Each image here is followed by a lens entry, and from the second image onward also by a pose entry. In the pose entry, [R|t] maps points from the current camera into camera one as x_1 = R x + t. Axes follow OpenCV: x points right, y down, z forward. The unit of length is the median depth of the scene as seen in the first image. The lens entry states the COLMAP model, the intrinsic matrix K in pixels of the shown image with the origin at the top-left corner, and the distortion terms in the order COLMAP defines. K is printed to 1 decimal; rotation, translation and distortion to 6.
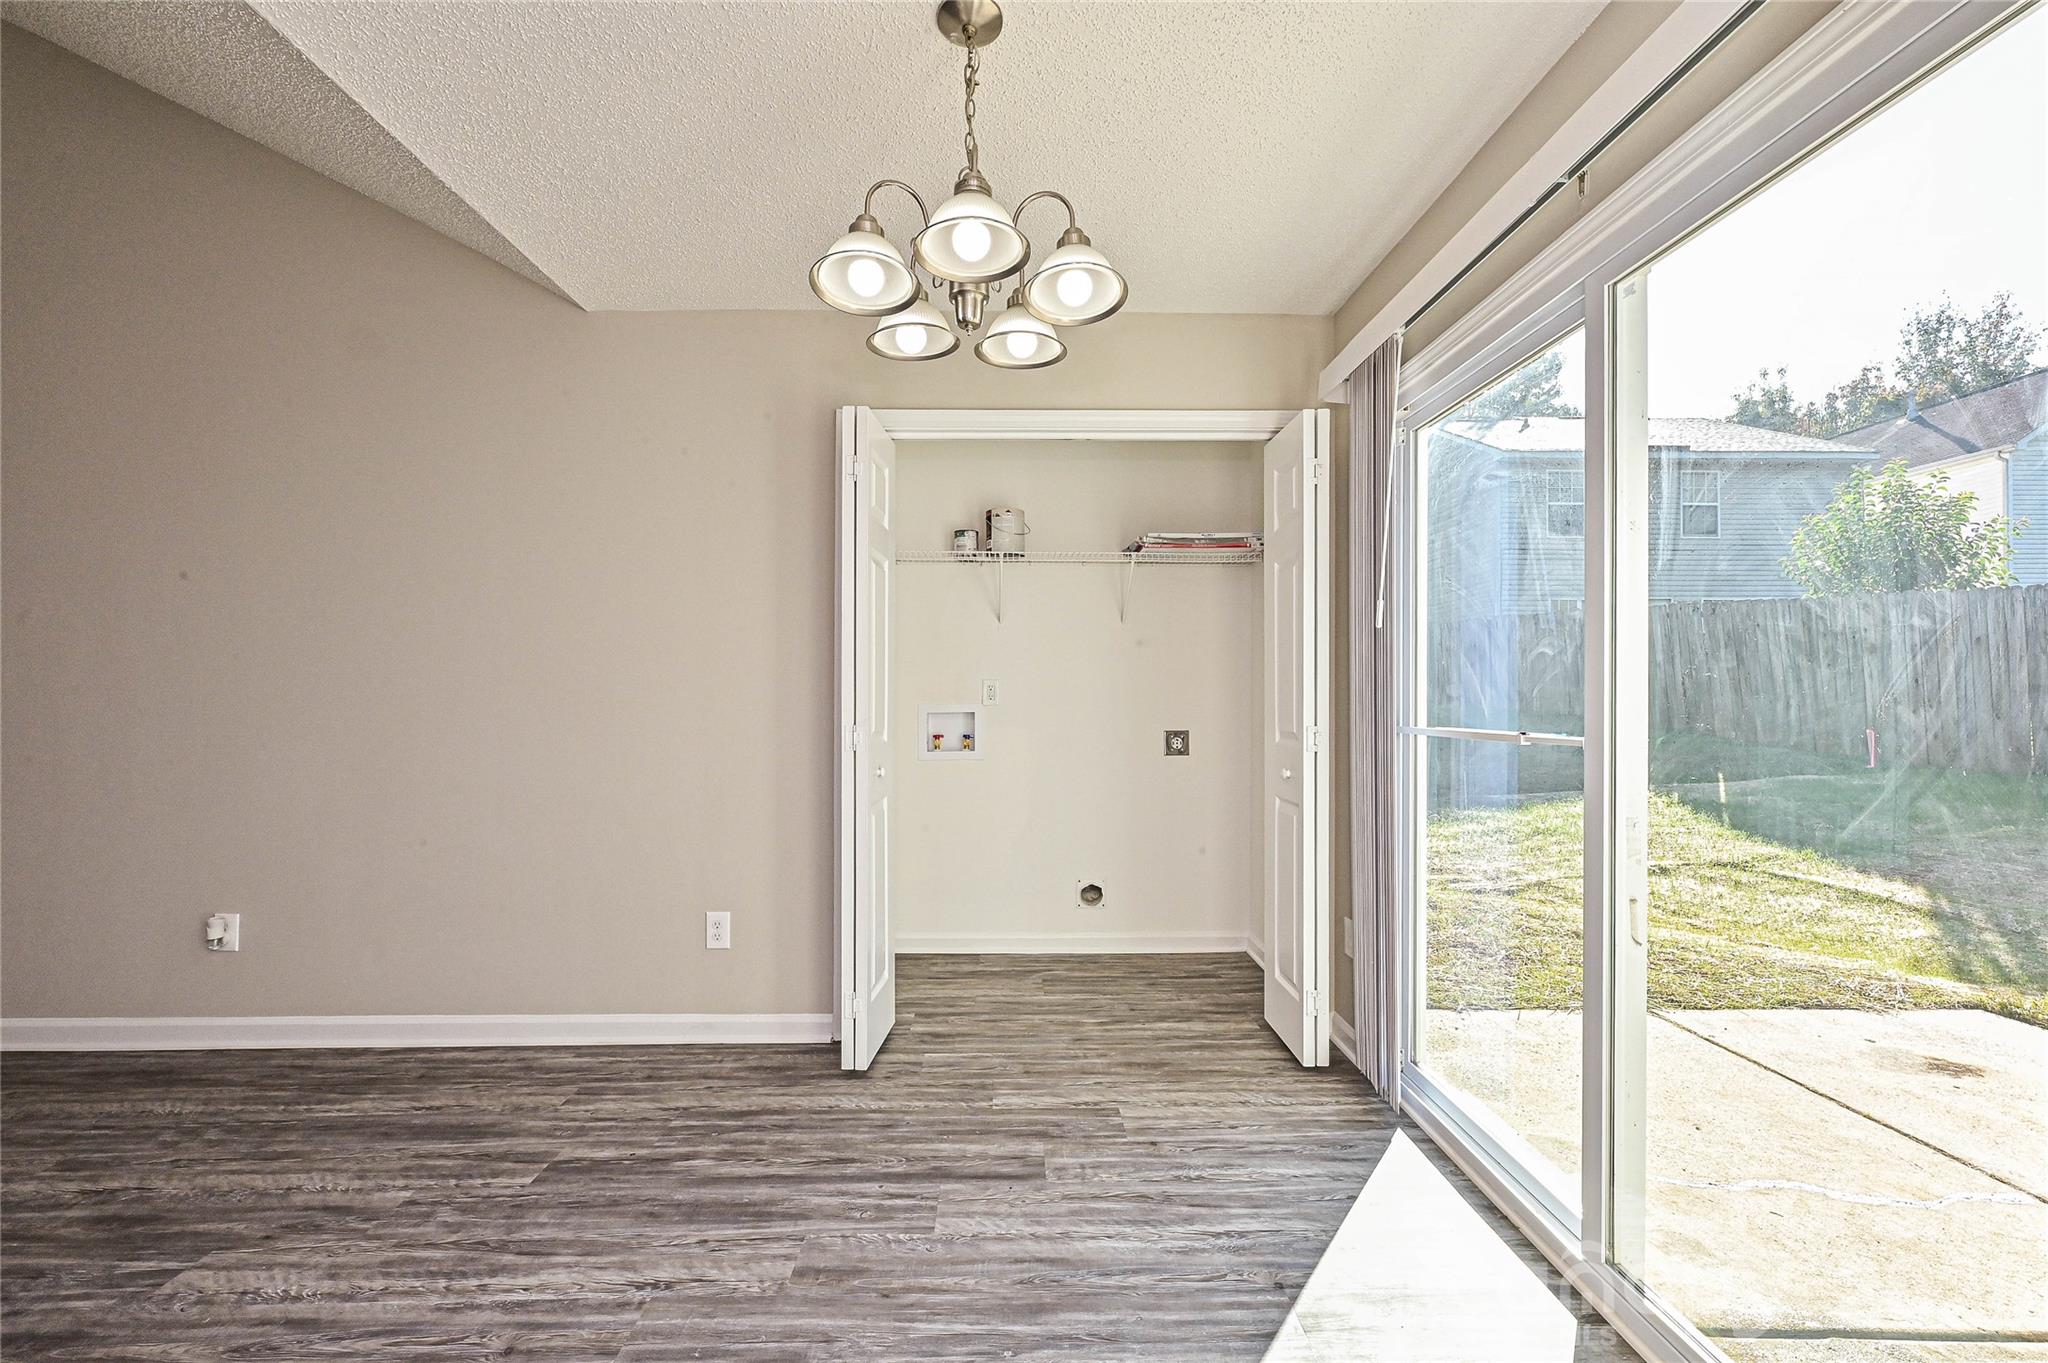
lens RADIAL K [[824.7, 0, 1024.7], [0, 824.7, 698.9], [0, 0, 1]] dist [-0.002110, -0.000109]
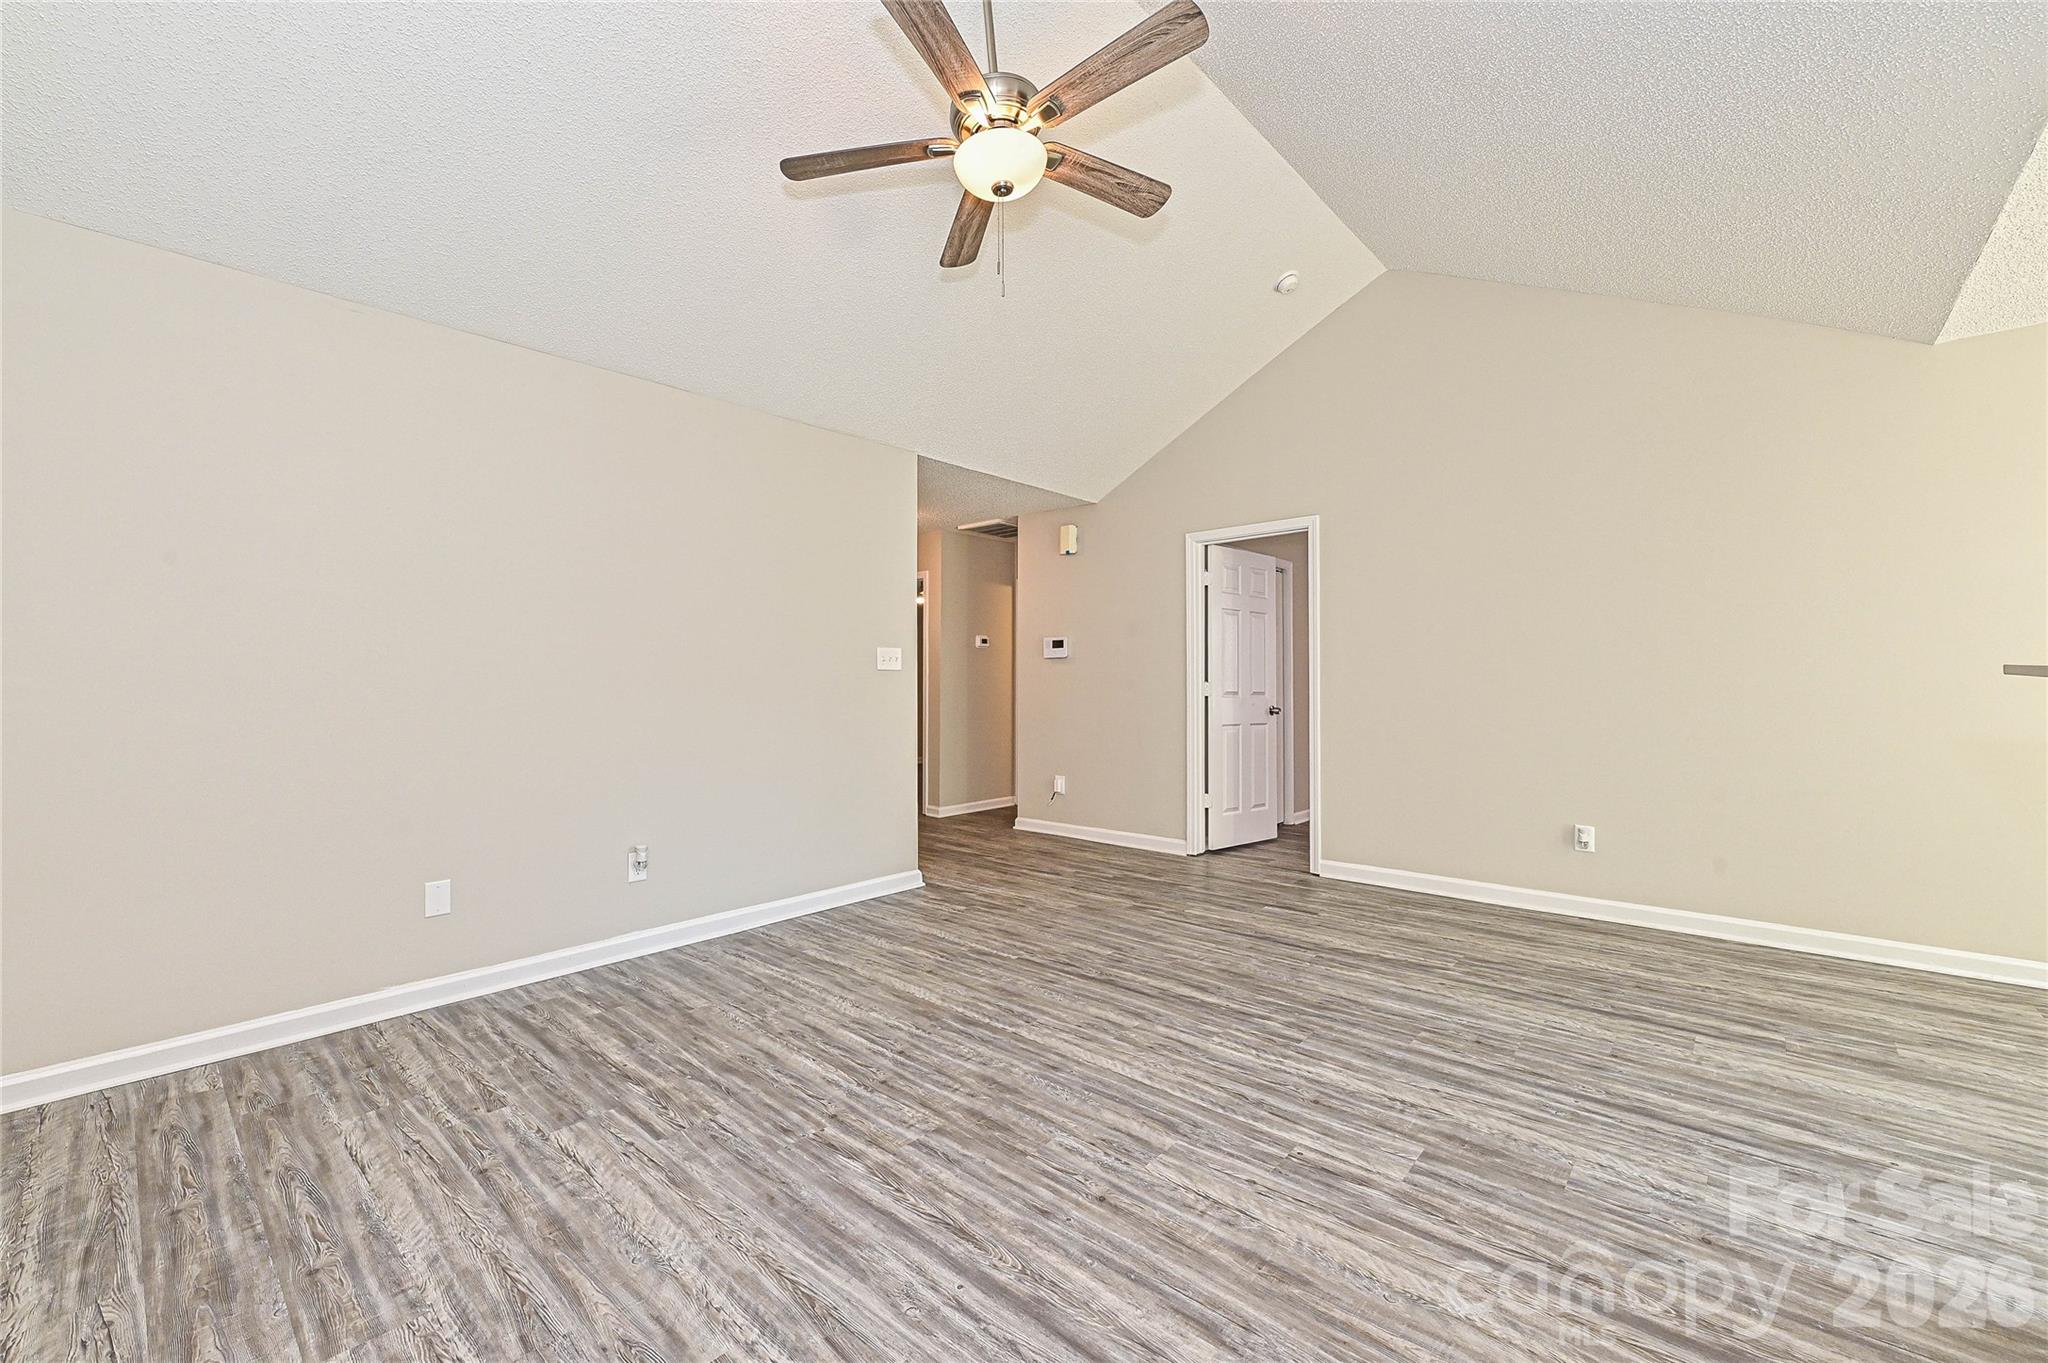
lens RADIAL K [[828.3, 0, 1013.6], [0, 828.3, 685.1], [0, 0, 1]] dist [0.000229, 0.000038]
pose [[0.724061, -0.000448, -0.689736, -0.965946], [0.002118, 0.999997, 0.001573, 0.009863], [0.689733, -0.002600, 0.724059, -1.054801]]
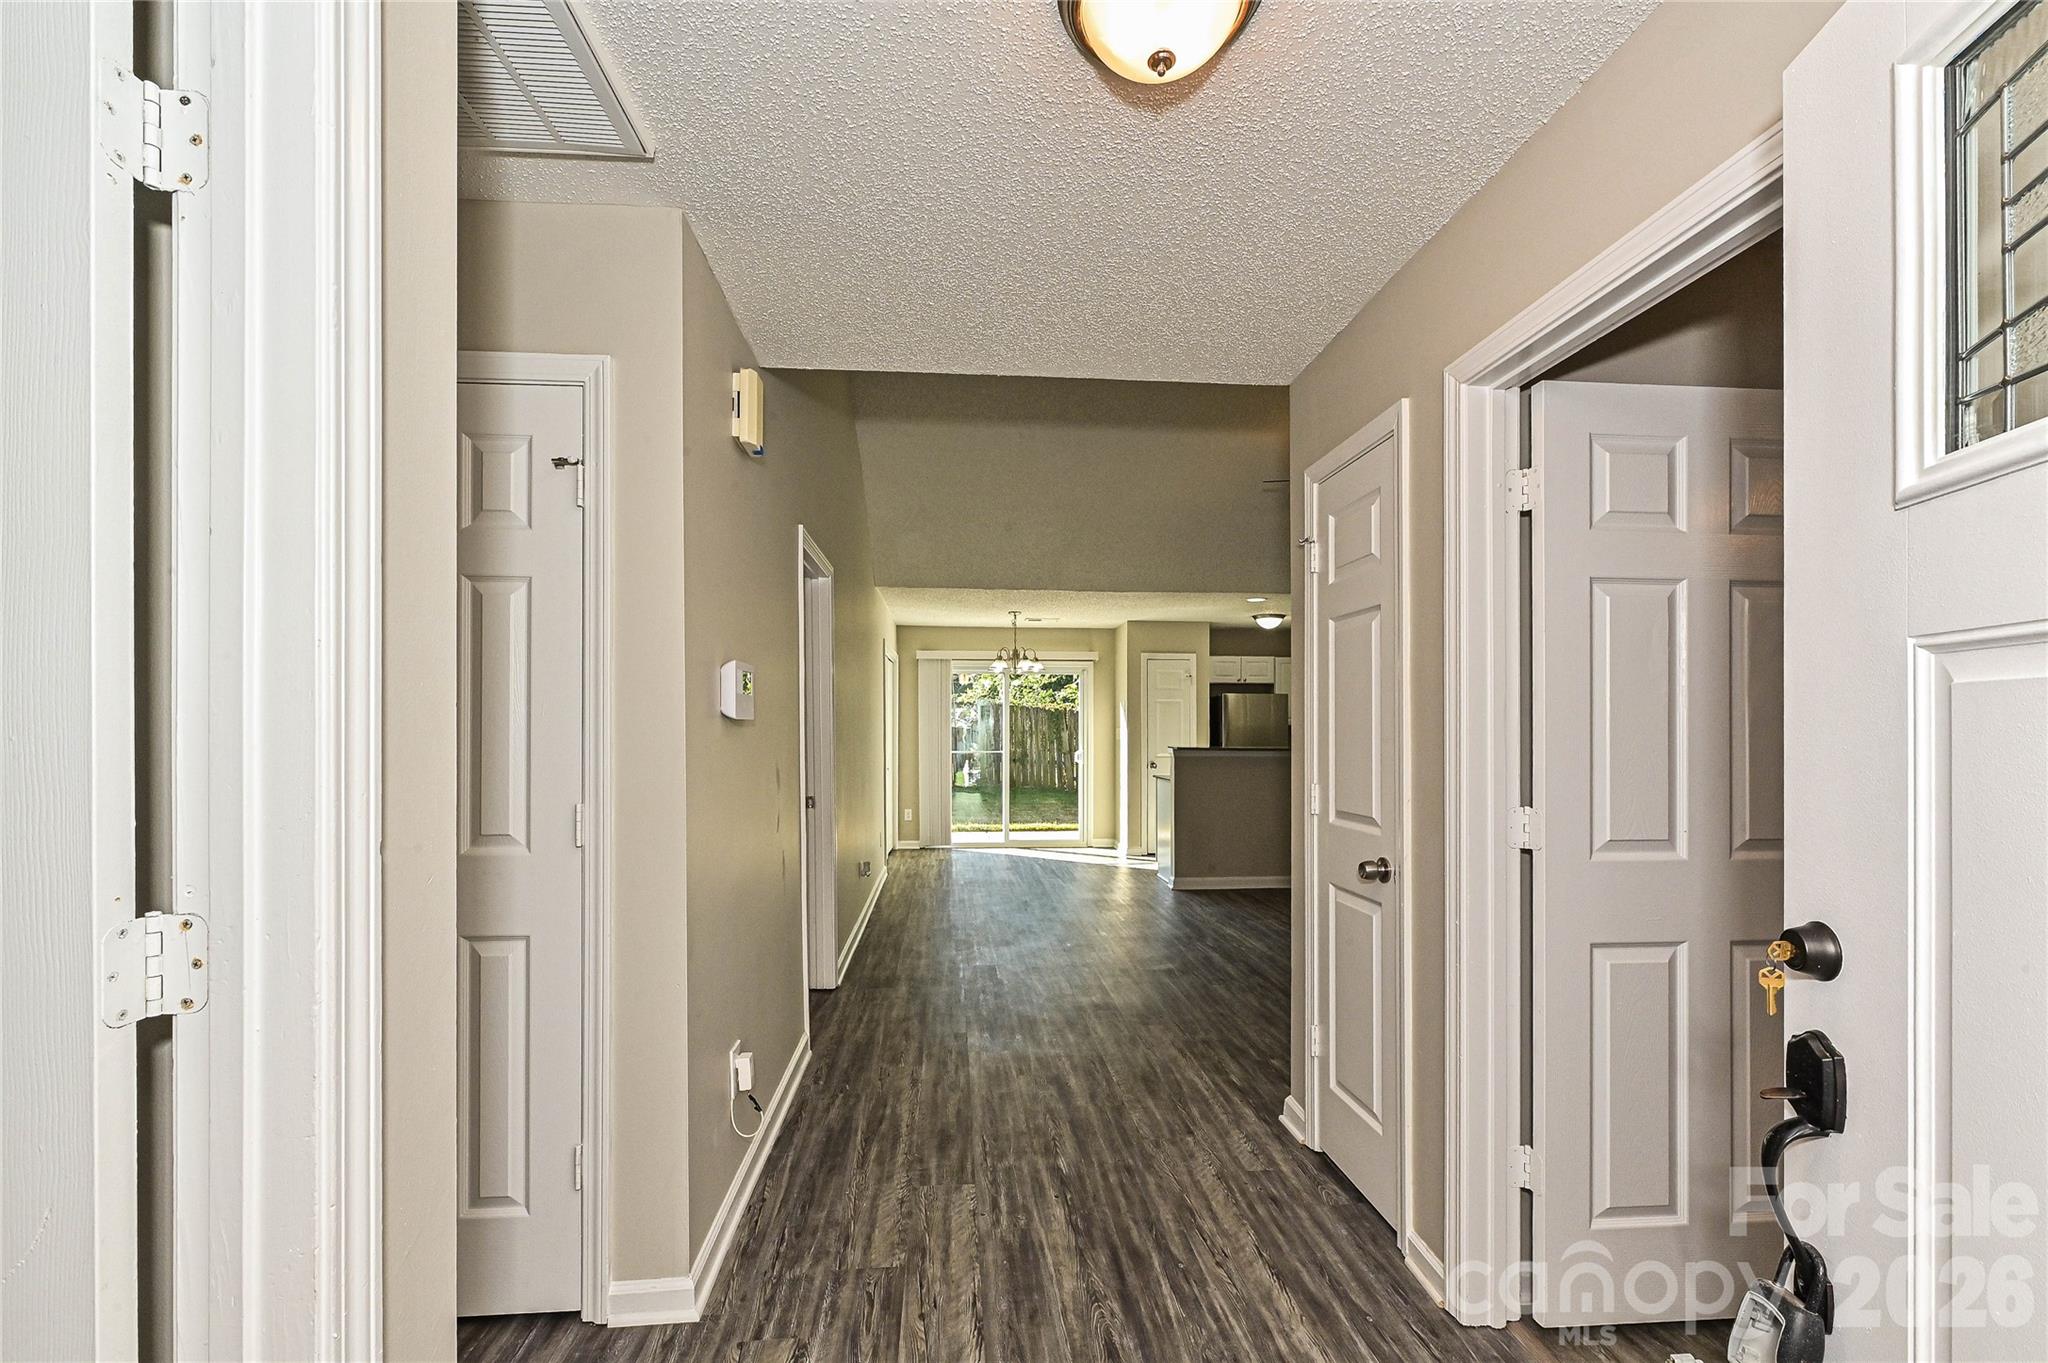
lens RADIAL K [[828.3, 0, 1013.6], [0, 828.3, 685.1], [0, 0, 1]] dist [0.000229, 0.000038]
pose [[-0.052762, 0.056659, 0.996998, -4.225809], [0.005285, 0.998391, -0.056458, -0.072474], [-0.998593, 0.002290, -0.052977, 1.023241]]
